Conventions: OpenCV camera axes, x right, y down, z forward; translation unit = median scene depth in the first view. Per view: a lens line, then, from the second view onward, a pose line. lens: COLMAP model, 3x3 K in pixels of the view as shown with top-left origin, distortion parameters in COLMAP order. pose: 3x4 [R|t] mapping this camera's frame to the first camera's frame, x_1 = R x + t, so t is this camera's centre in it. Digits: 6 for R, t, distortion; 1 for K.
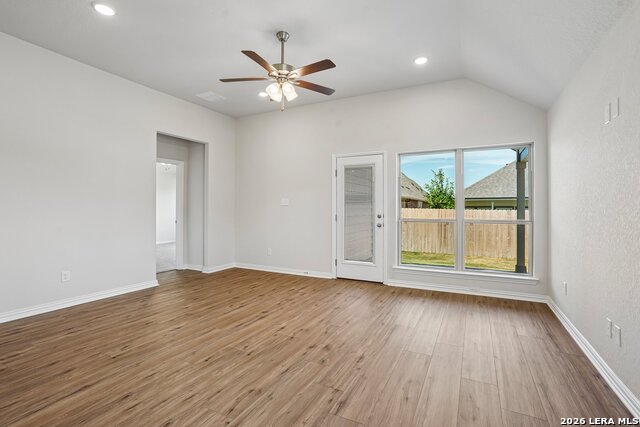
lens RADIAL K [[294.6, 0, 320.0], [0, 294.6, 213.5], [0, 0, 1]] dist [-0.000653, 0.000379]
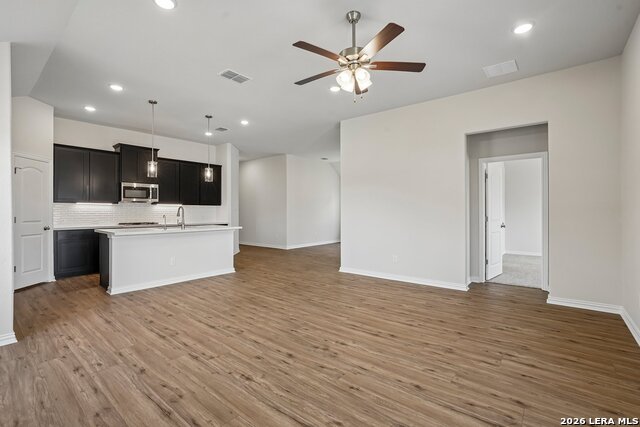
lens RADIAL K [[290.3, 0, 319.6], [0, 290.3, 215.8], [0, 0, 1]] dist [0.001216, 0.000662]
pose [[-0.206287, 0.003857, -0.978484, 0.771669], [-0.001254, 0.999990, 0.004206, -0.015796], [0.978491, 0.002095, -0.206280, 1.109204]]
